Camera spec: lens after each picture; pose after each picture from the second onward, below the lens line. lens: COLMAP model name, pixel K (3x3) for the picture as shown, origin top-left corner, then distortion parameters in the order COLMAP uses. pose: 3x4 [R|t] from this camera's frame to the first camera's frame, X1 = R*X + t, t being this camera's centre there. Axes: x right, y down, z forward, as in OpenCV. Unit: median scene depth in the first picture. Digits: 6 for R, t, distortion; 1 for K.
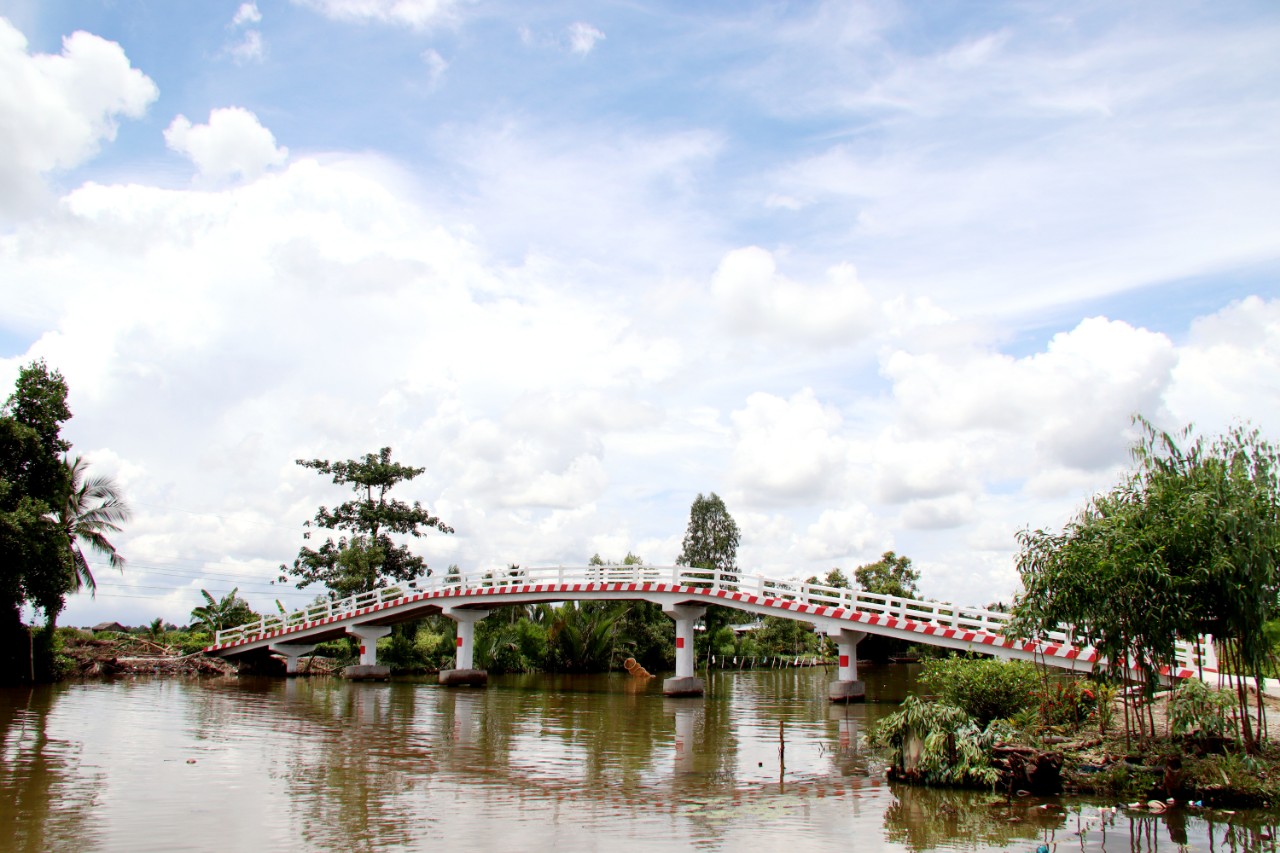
lens RADIAL K [[1165.1, 0, 647.5], [0, 1165.1, 441.5], [0, 0, 1]] dist [-0.134832, 0.004469]
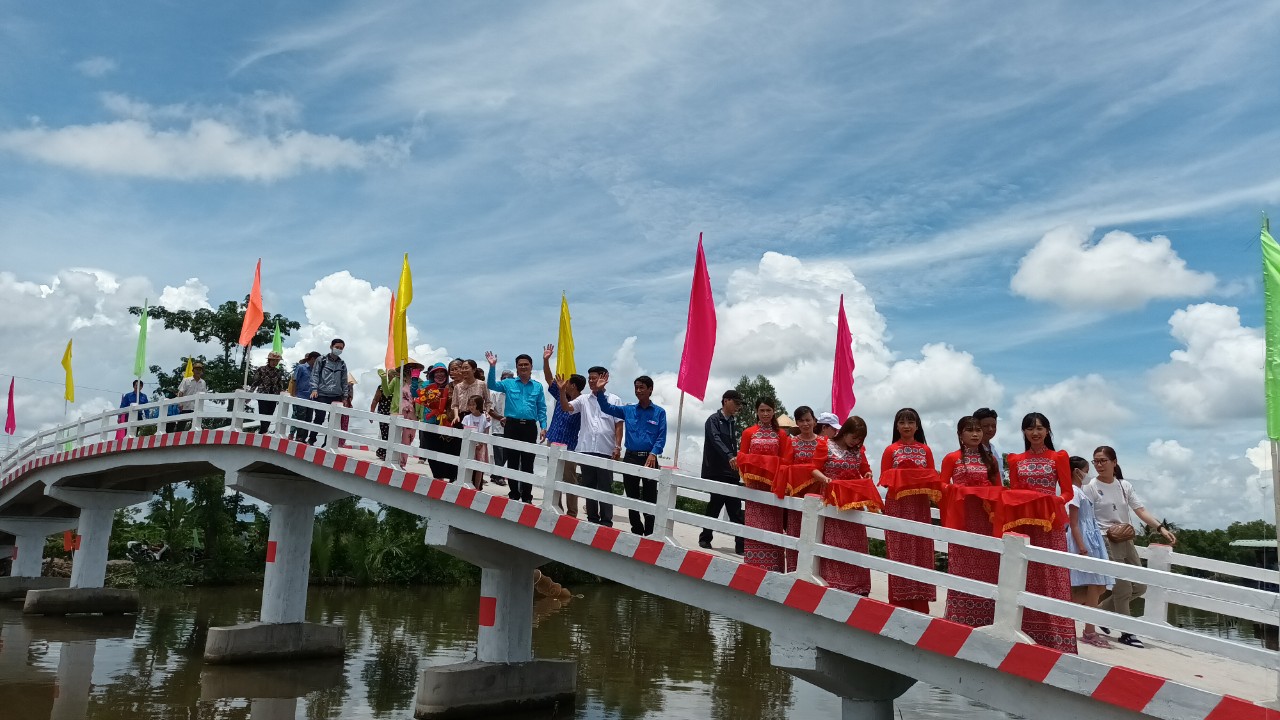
lens RADIAL K [[983.8, 0, 648.5], [0, 983.8, 354.6], [0, 0, 1]] dist [0.044828, -0.048196]
pose [[0.981286, -0.010905, -0.192246, 0.173649], [0.006745, 0.999729, -0.022277, 0.065362], [0.192437, 0.020563, 0.981094, 0.401596]]
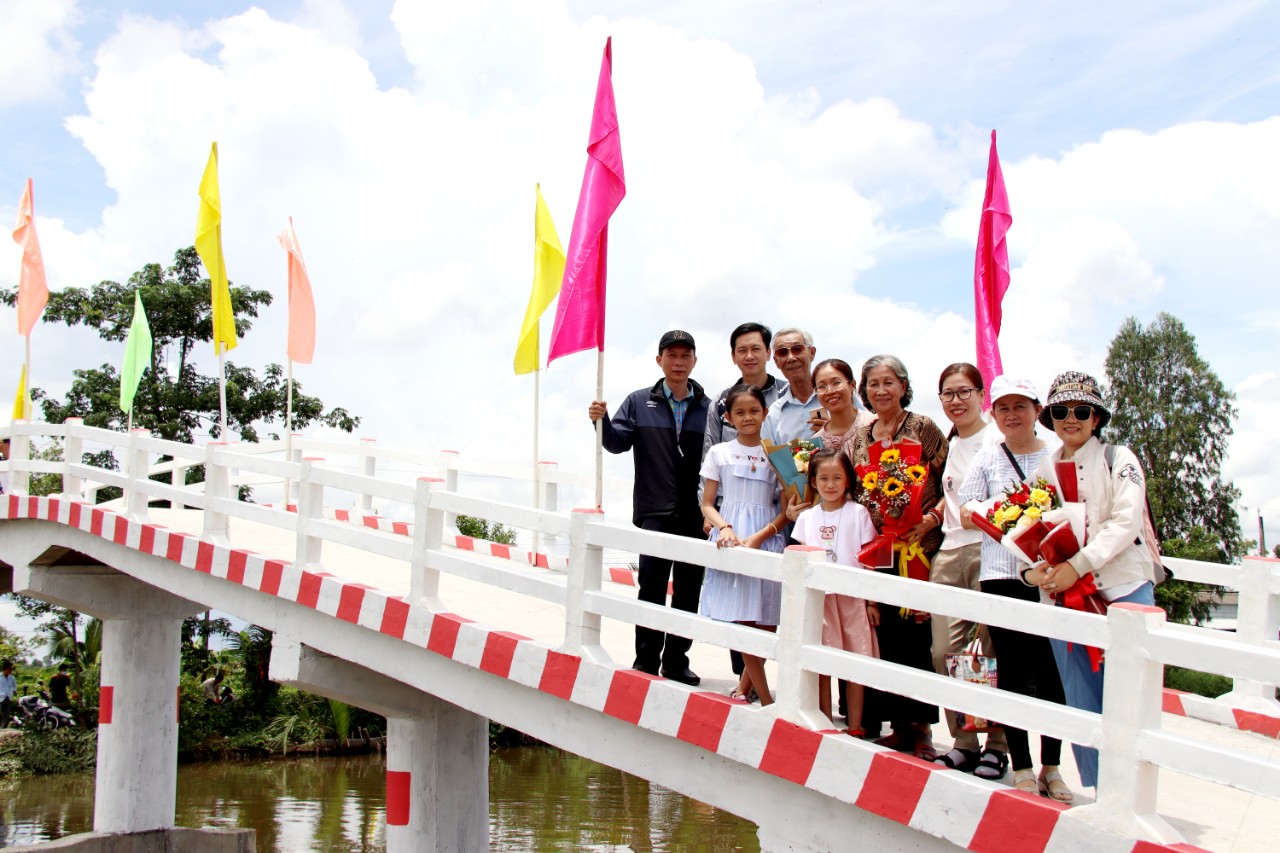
lens RADIAL K [[1826.1, 0, 640.0], [0, 1826.1, 426.5], [0, 0, 1]] dist [0.077877, 0.864368]
pose [[0.919510, -0.069810, -0.386817, 0.207185], [0.088566, 0.995592, 0.030853, 0.068859], [0.382958, -0.062628, 0.921640, 0.421849]]
